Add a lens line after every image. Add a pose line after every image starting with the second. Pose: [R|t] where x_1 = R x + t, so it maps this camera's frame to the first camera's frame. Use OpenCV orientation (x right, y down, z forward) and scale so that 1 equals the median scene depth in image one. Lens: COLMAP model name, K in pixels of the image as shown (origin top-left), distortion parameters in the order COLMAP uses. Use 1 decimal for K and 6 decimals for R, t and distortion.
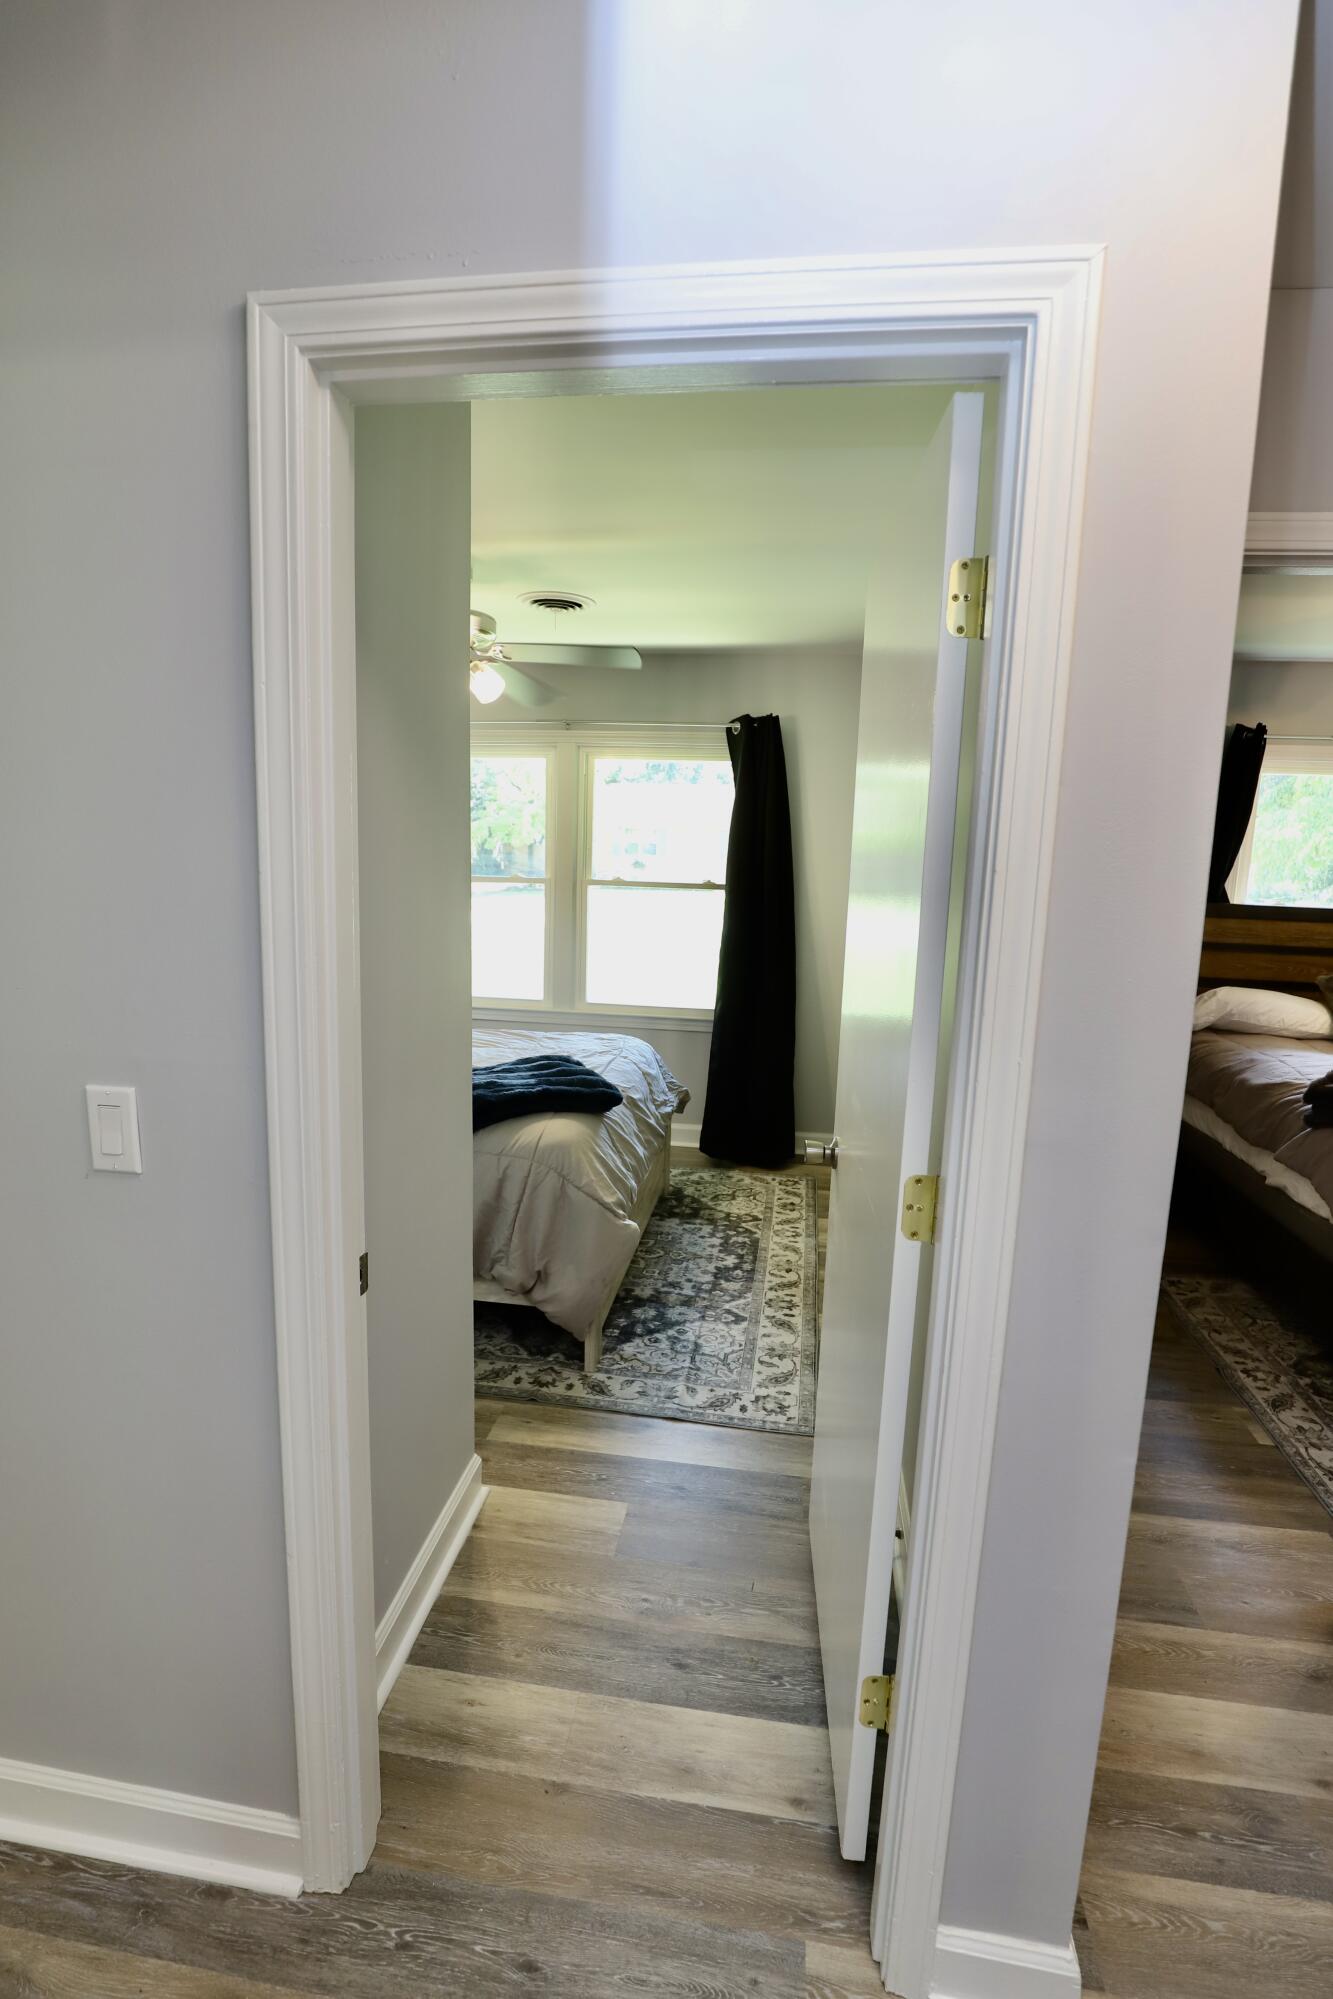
lens RADIAL K [[933.4, 0, 652.9], [0, 933.4, 1007.8], [0, 0, 1]] dist [-0.018847, 0.001035]
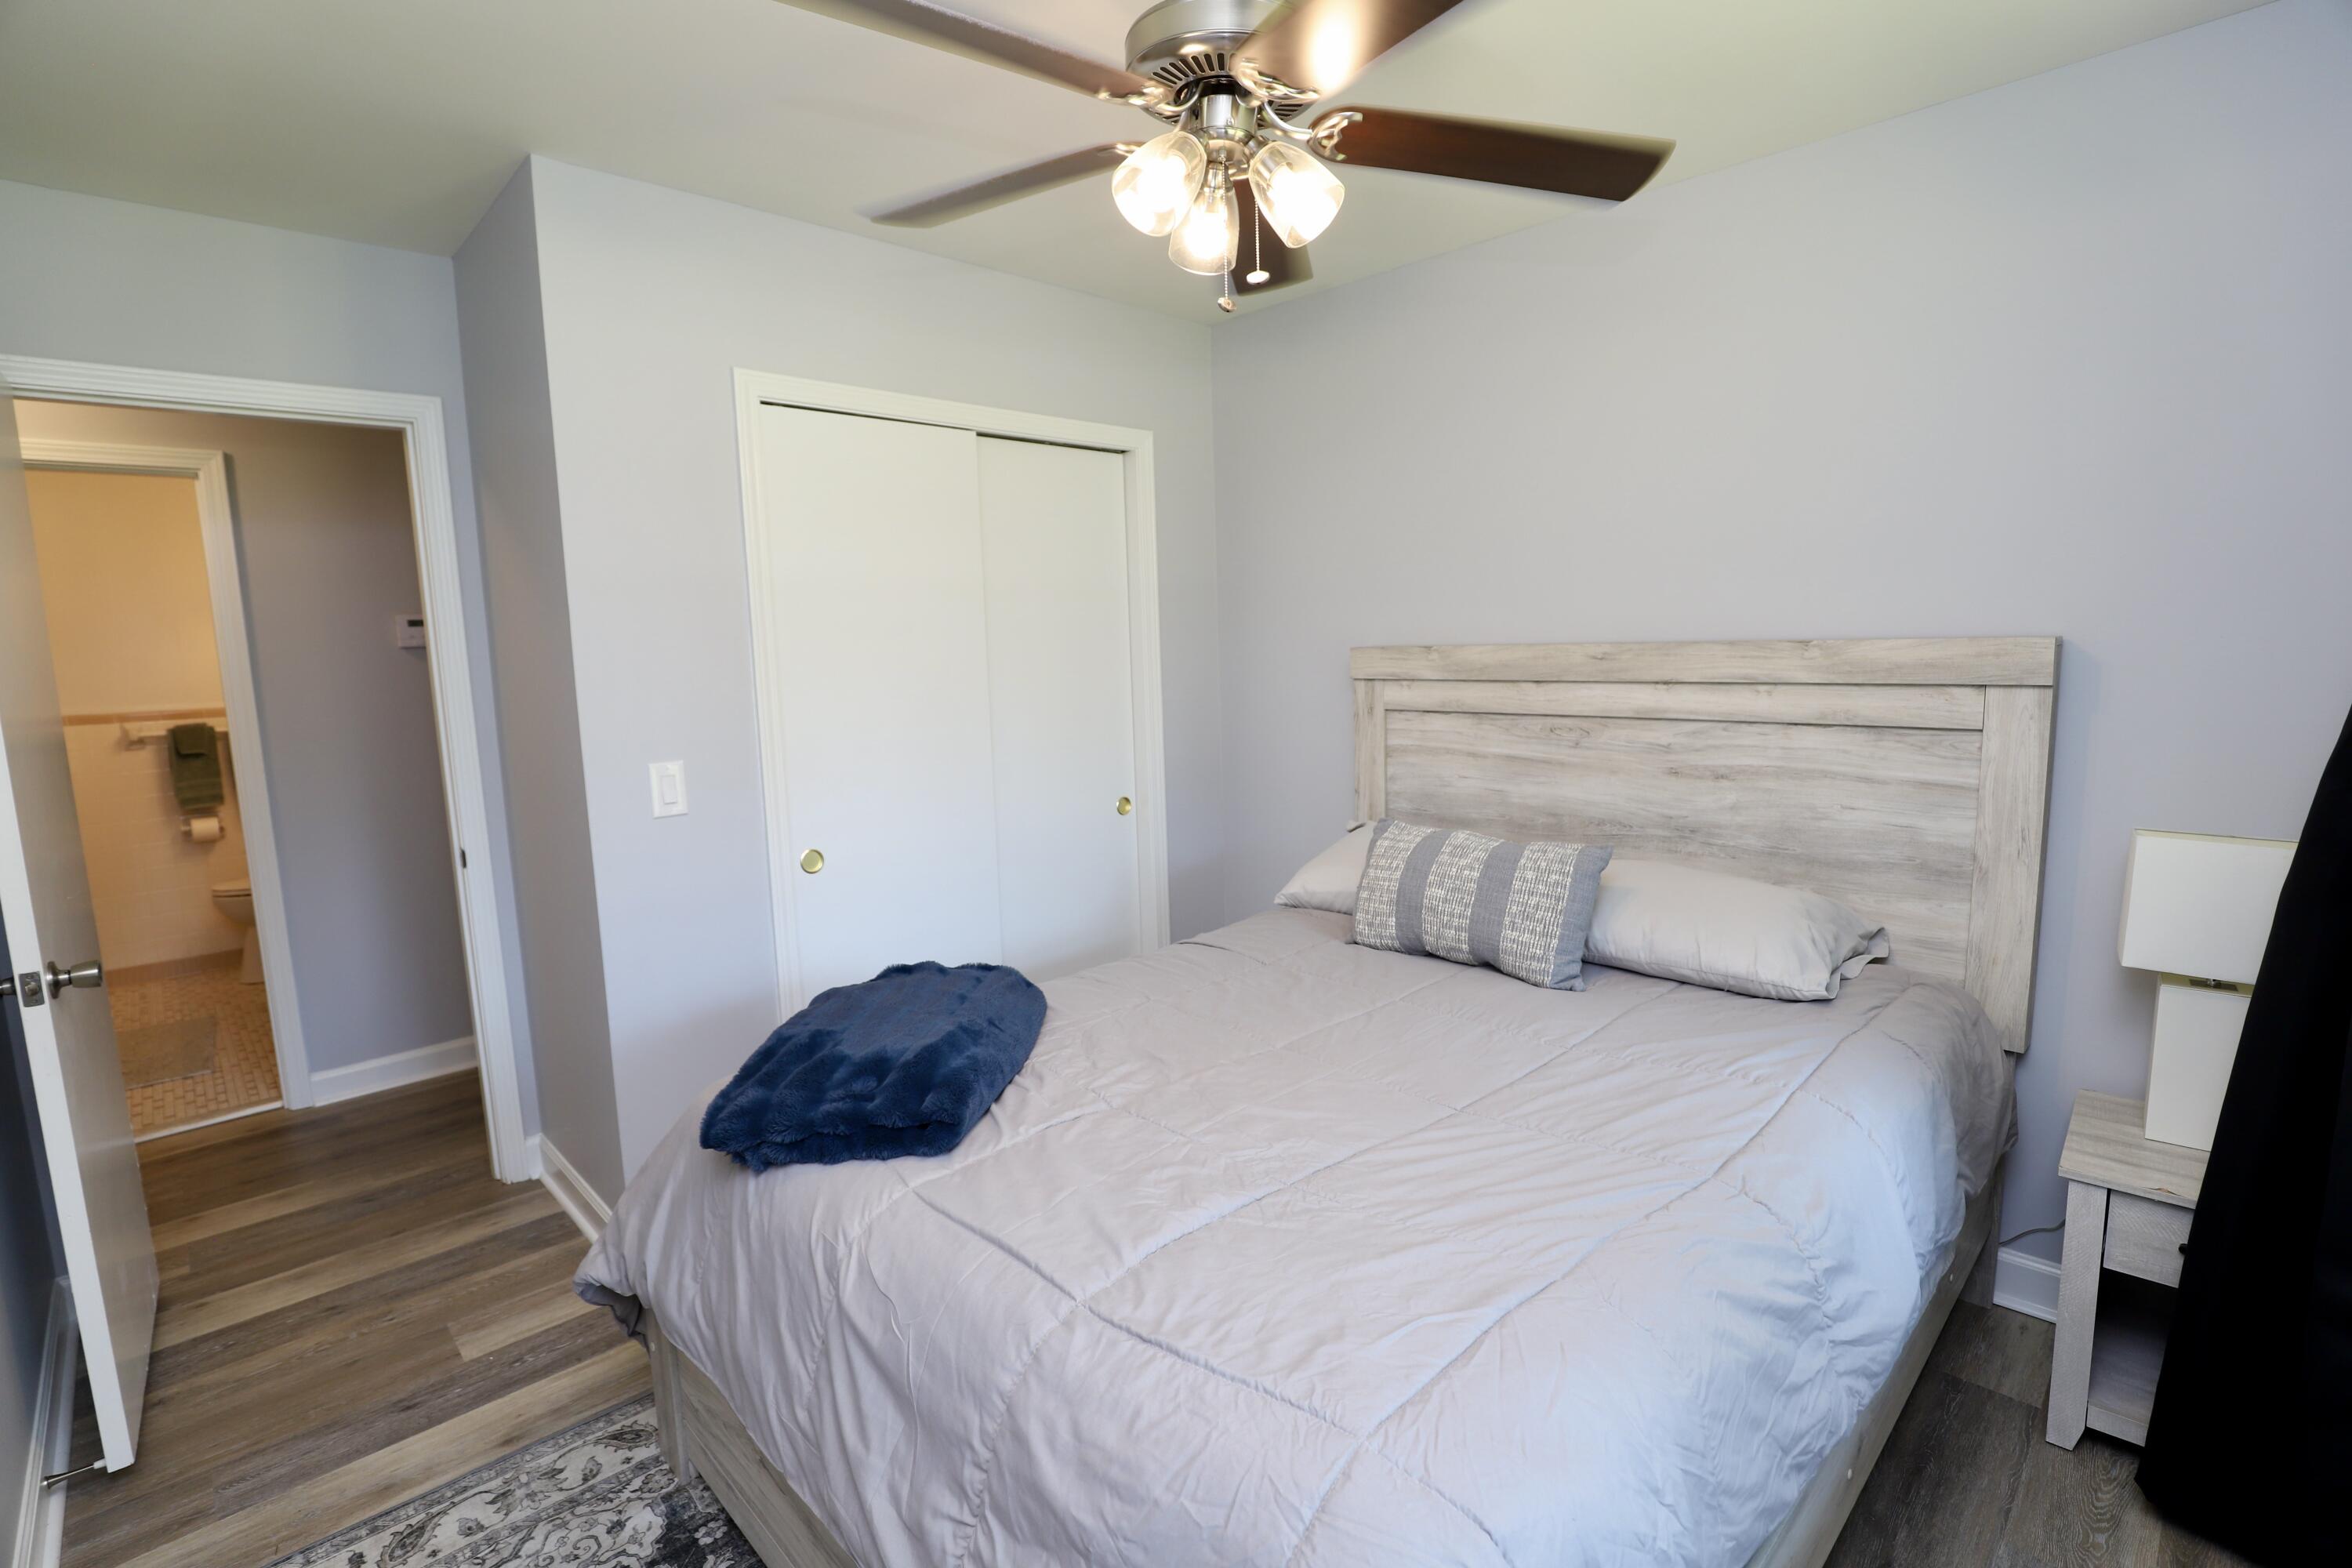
lens RADIAL K [[1081.0, 0, 1176.0], [0, 1081.0, 784.0], [0, 0, 1]] dist [-0.037615, 0.009167]
pose [[-0.598056, 0.058393, -0.799324, 0.259833], [-0.138161, 0.974900, 0.174592, -0.205978], [0.789456, 0.214851, -0.574977, 1.524693]]
